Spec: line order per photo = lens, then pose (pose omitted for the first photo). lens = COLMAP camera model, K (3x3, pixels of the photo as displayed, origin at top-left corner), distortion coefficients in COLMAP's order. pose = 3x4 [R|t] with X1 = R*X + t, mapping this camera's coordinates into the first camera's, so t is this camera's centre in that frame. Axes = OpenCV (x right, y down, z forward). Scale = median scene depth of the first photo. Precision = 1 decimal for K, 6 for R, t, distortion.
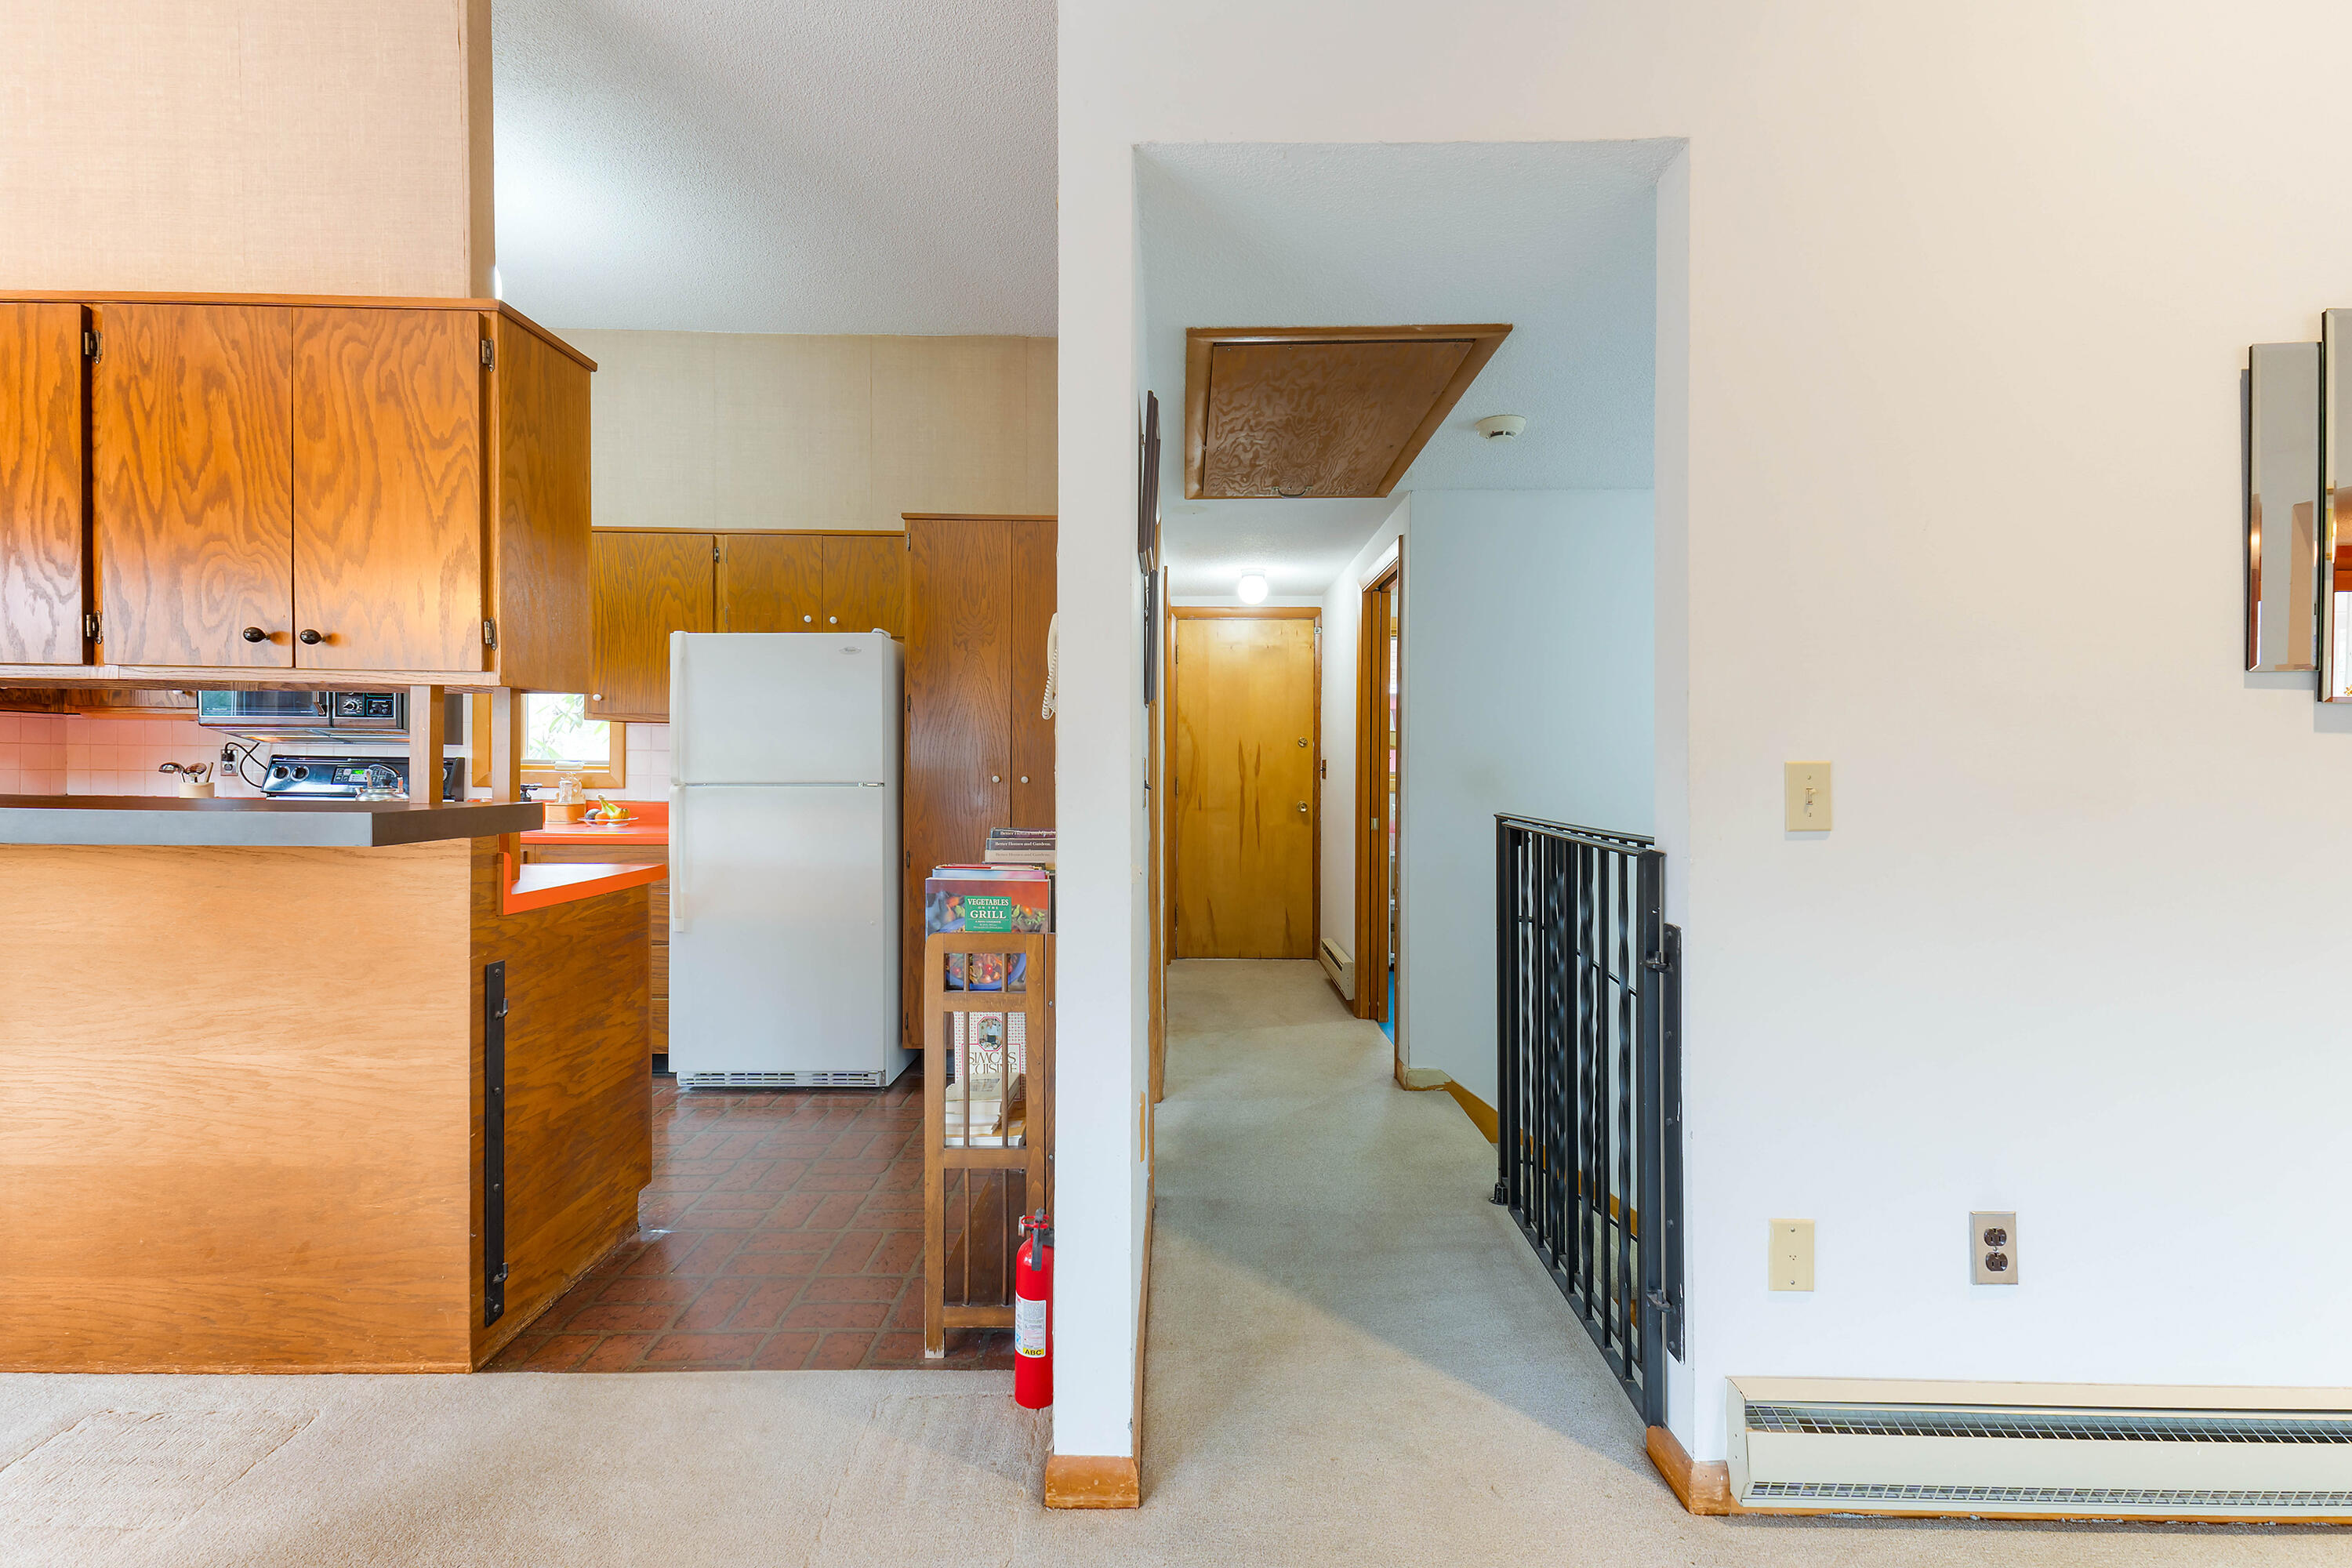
lens RADIAL K [[1046.4, 0, 1214.5], [0, 1046.4, 762.5], [0, 0, 1]] dist [0.027134, 0.000216]
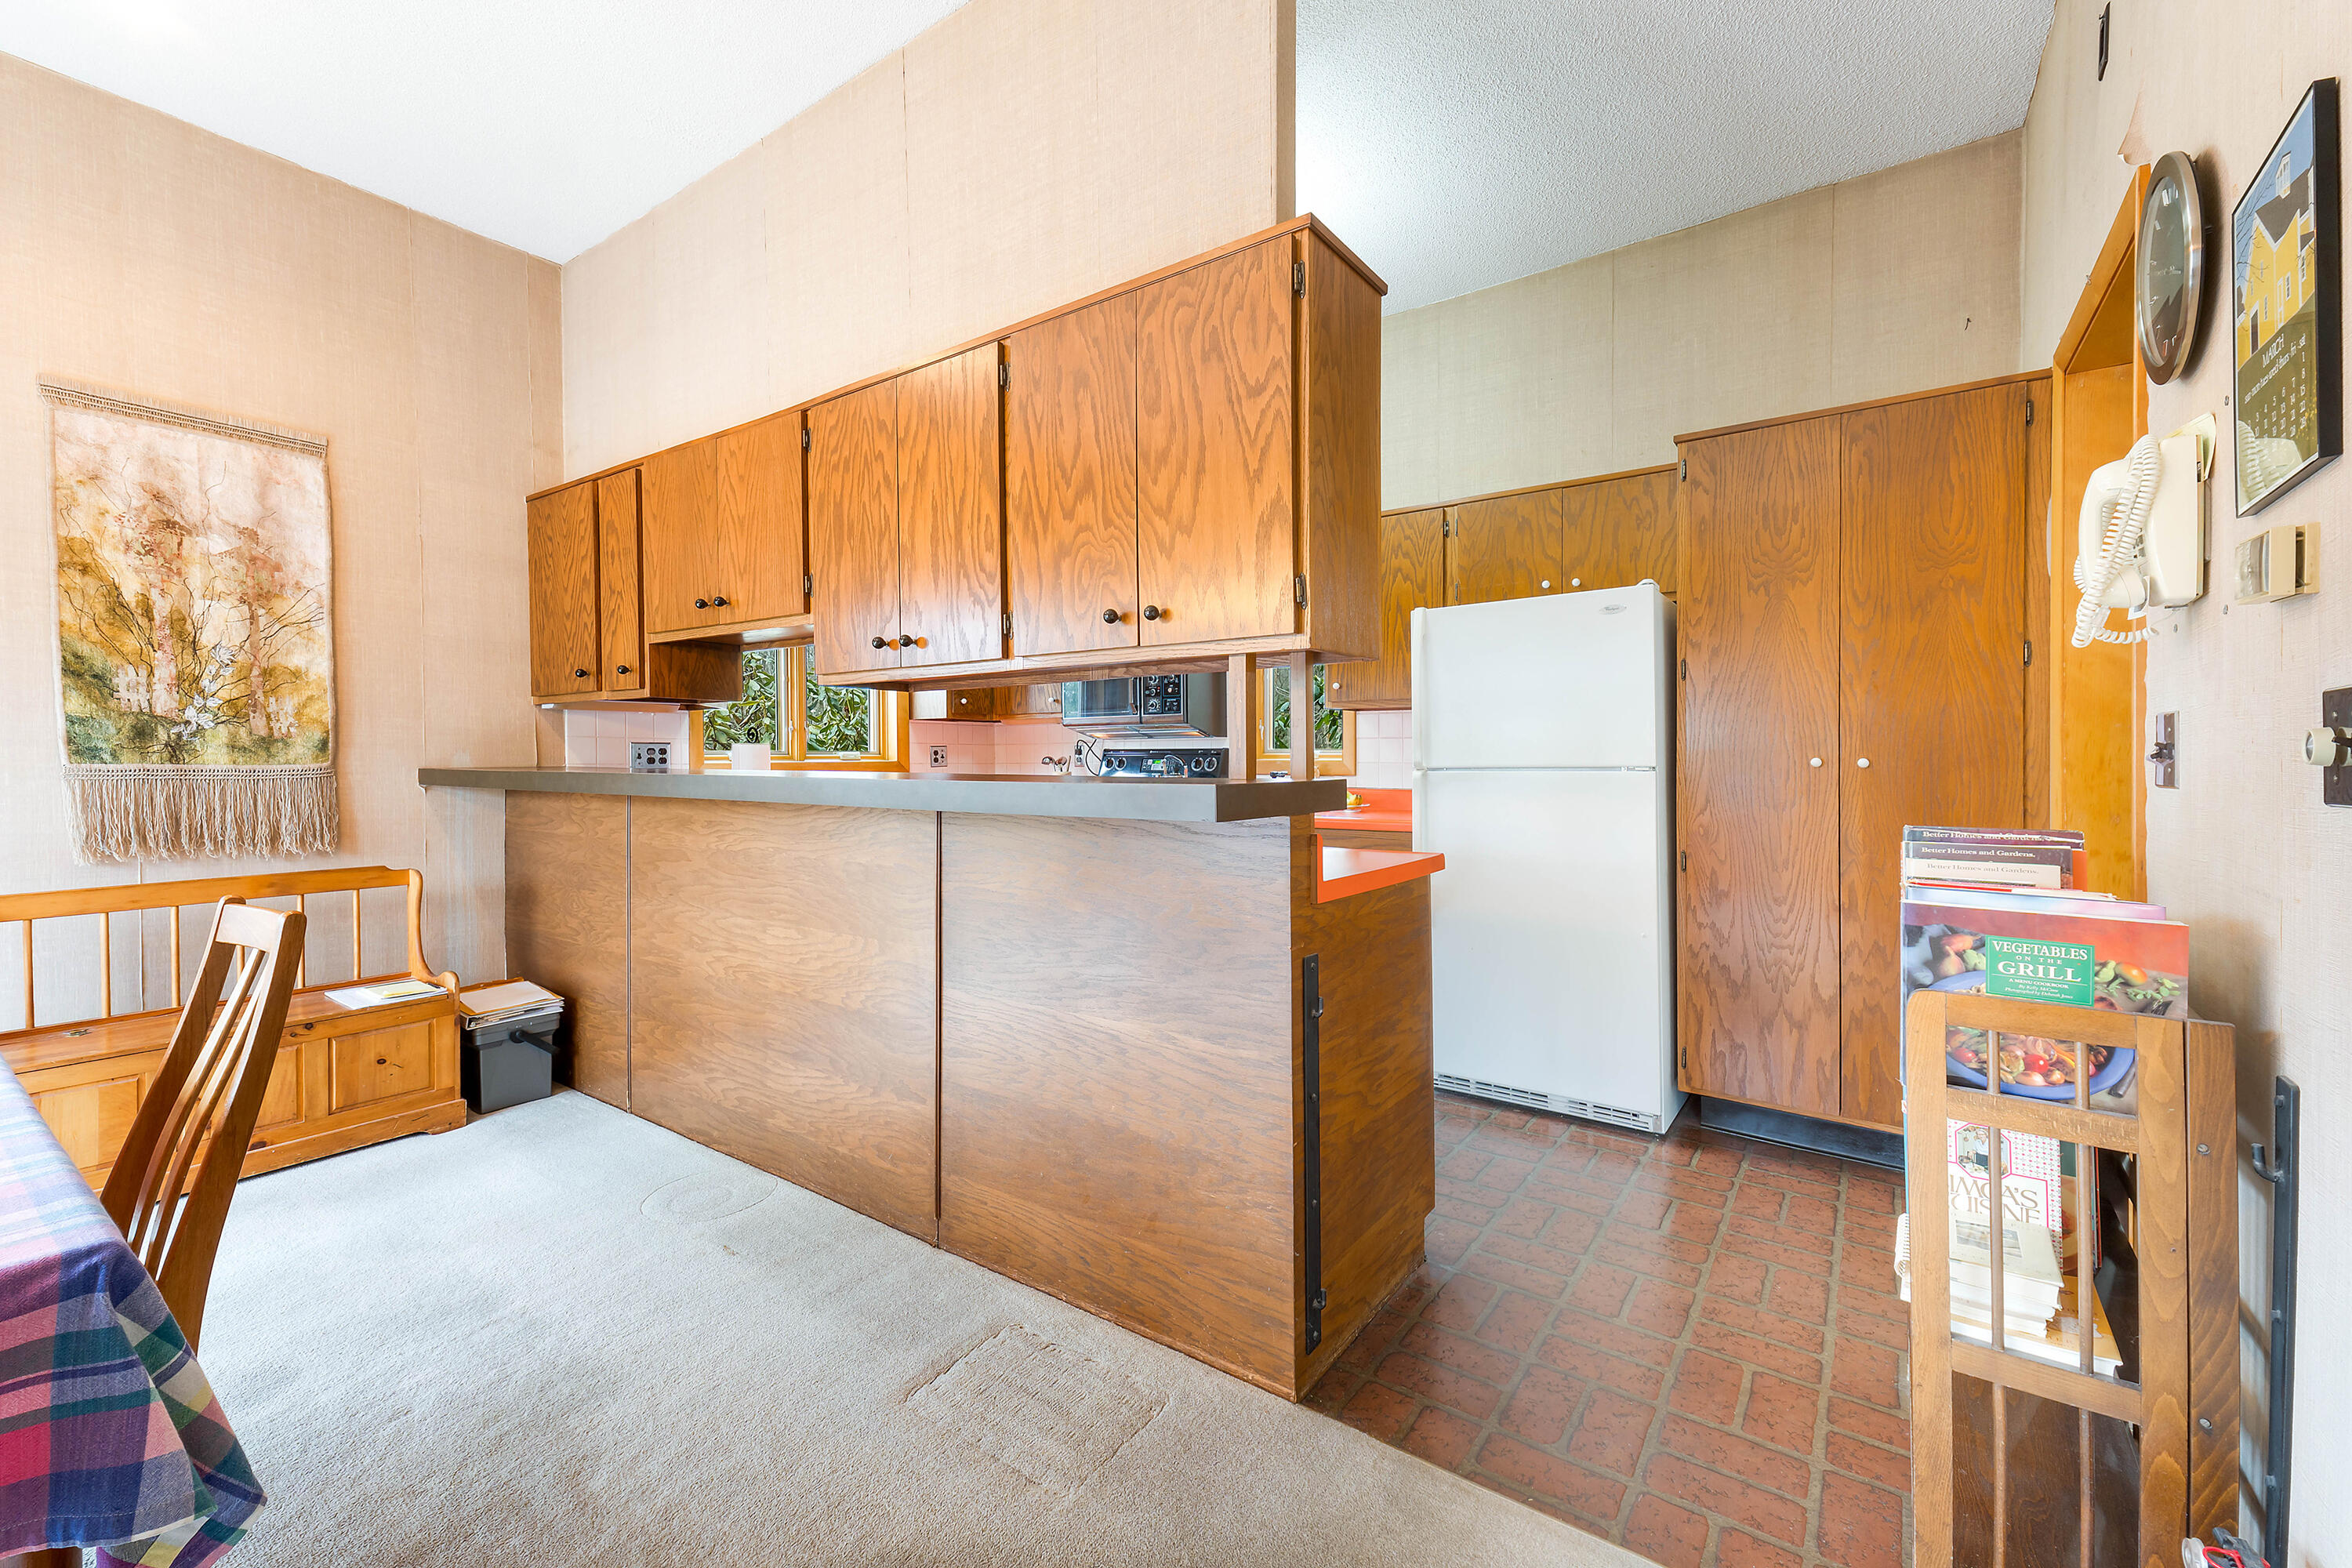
lens RADIAL K [[993.0, 0, 1175.7], [0, 993.0, 768.8], [0, 0, 1]] dist [0.039078, 0.000347]
pose [[0.803722, -0.004750, -0.594986, -0.263146], [0.009451, 0.999944, 0.004785, 0.024680], [0.594930, -0.009469, 0.803722, 0.251107]]
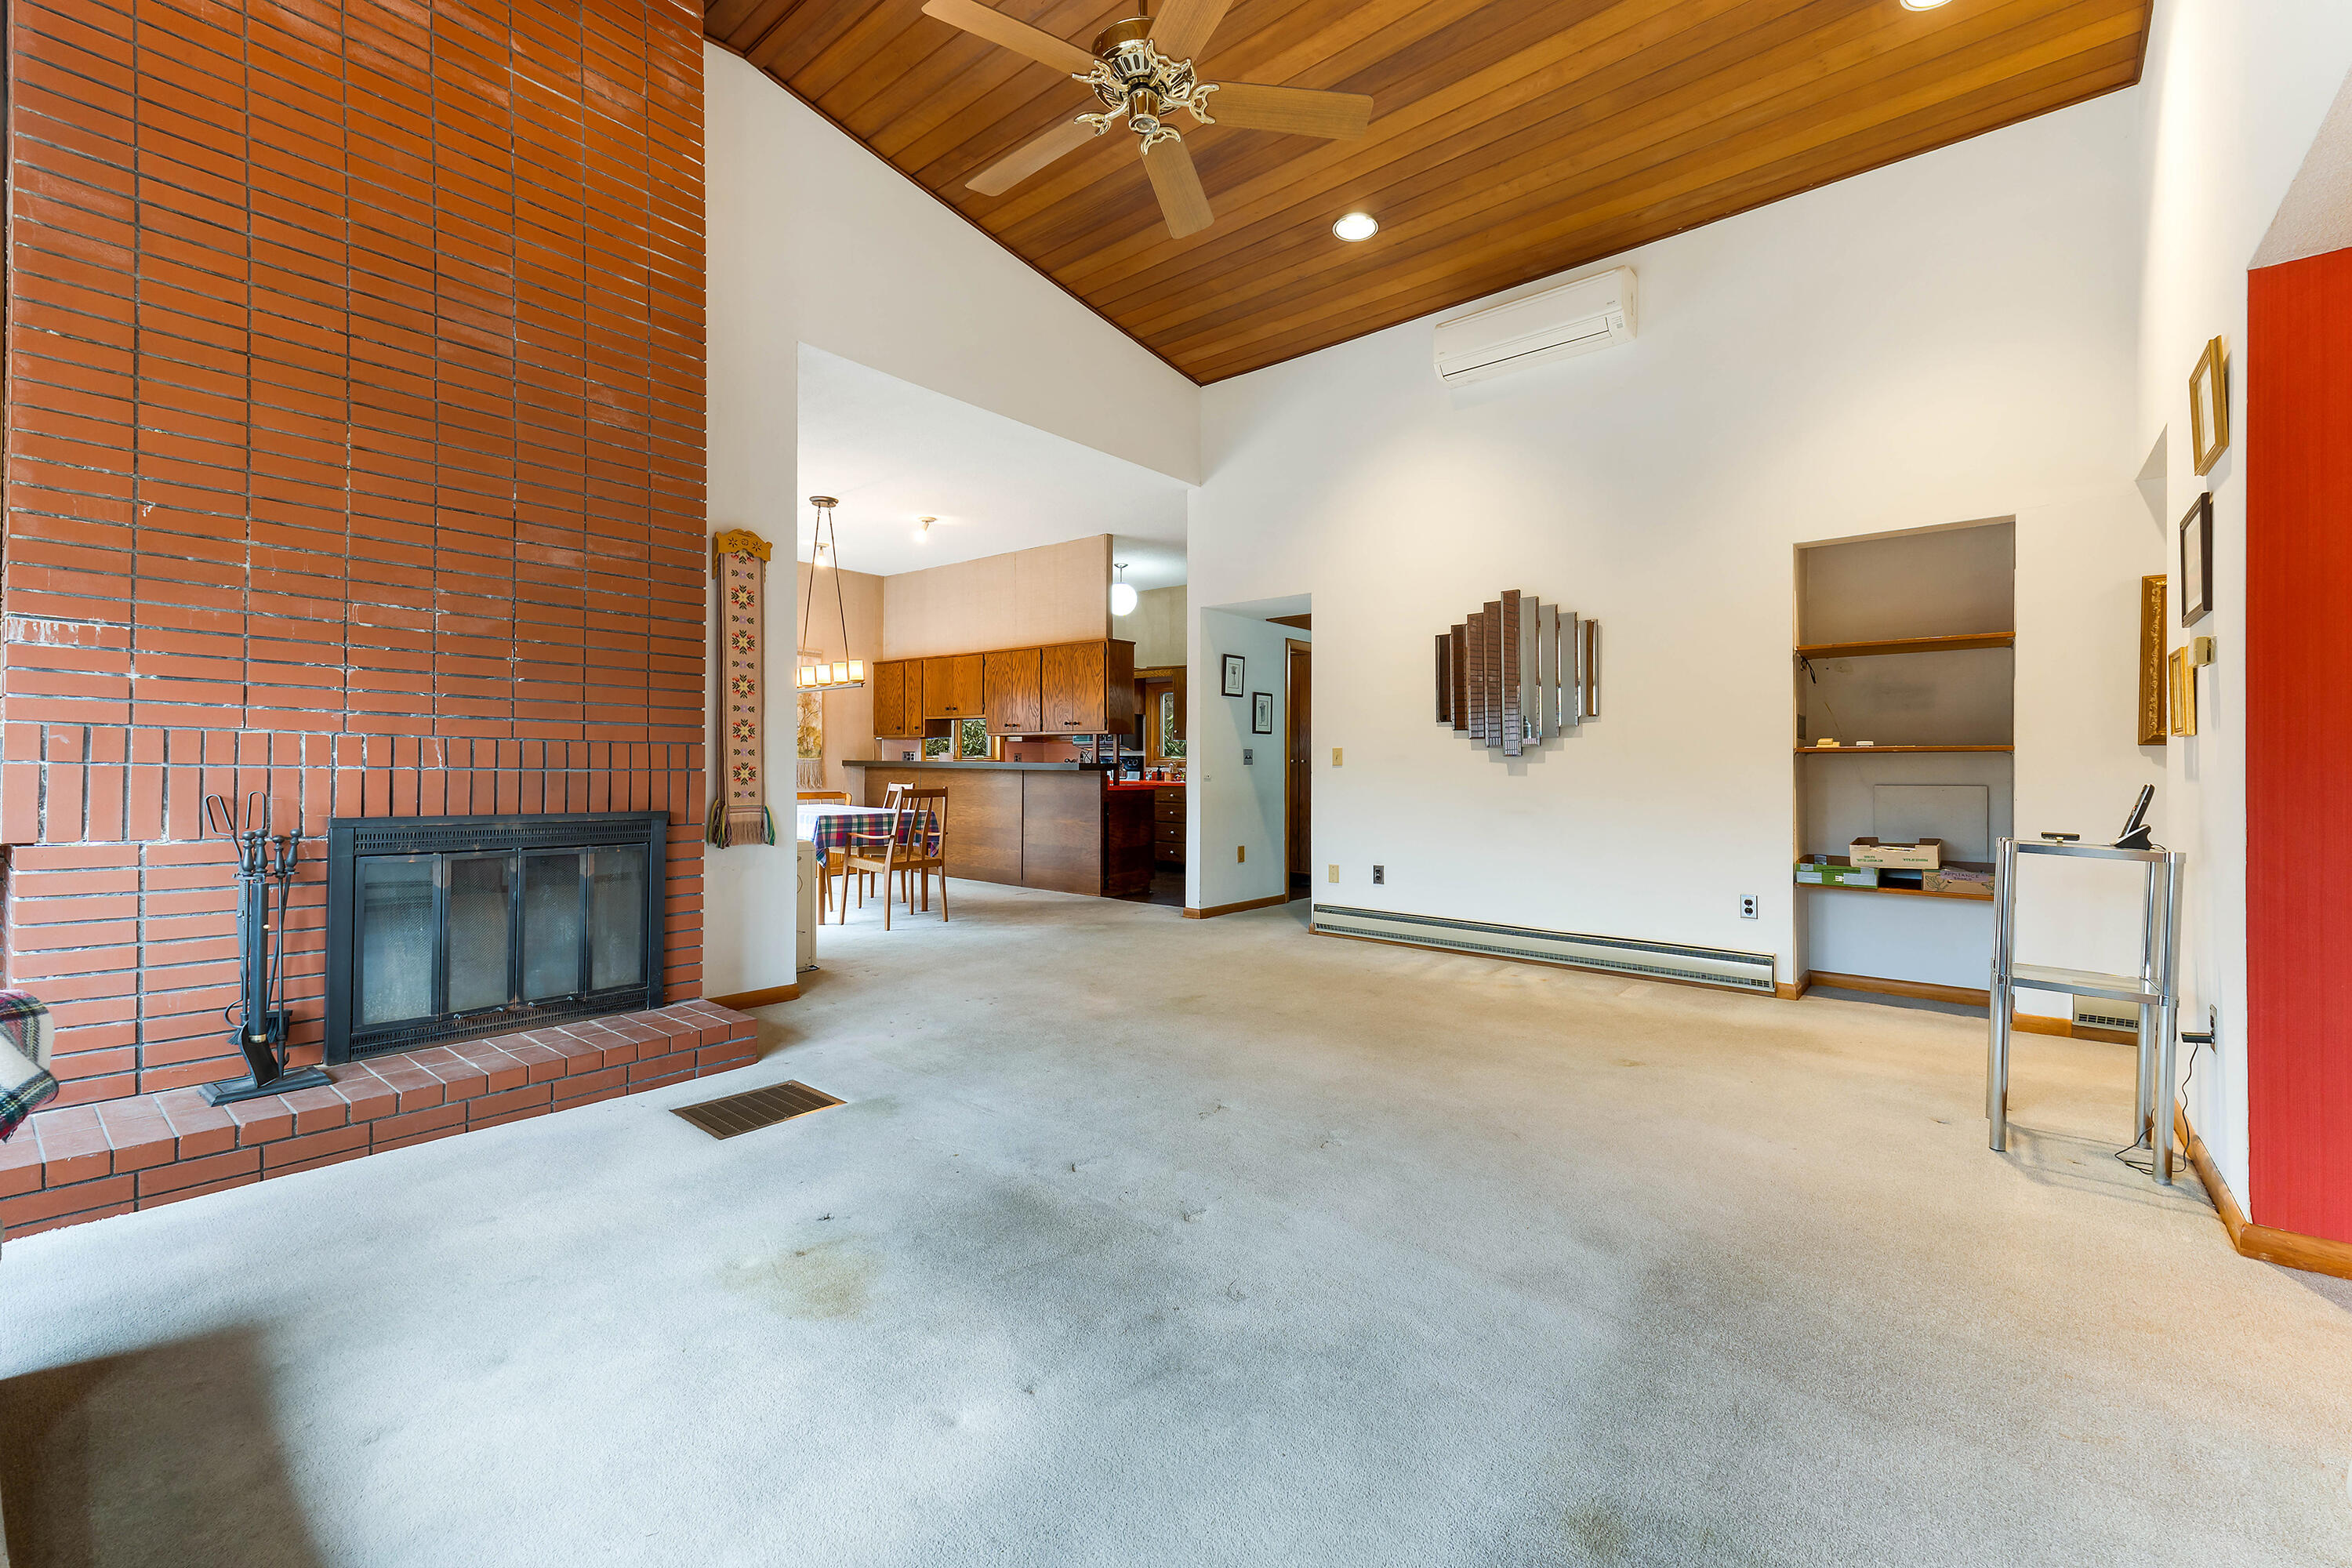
lens RADIAL K [[993.0, 0, 1195.1], [0, 993.0, 764.8], [0, 0, 1]] dist [0.039078, 0.000347]
pose [[0.780651, -0.003561, -0.624957, 1.924711], [0.000411, 0.999986, -0.005185, 0.064608], [0.624967, 0.003791, 0.780642, -1.719721]]
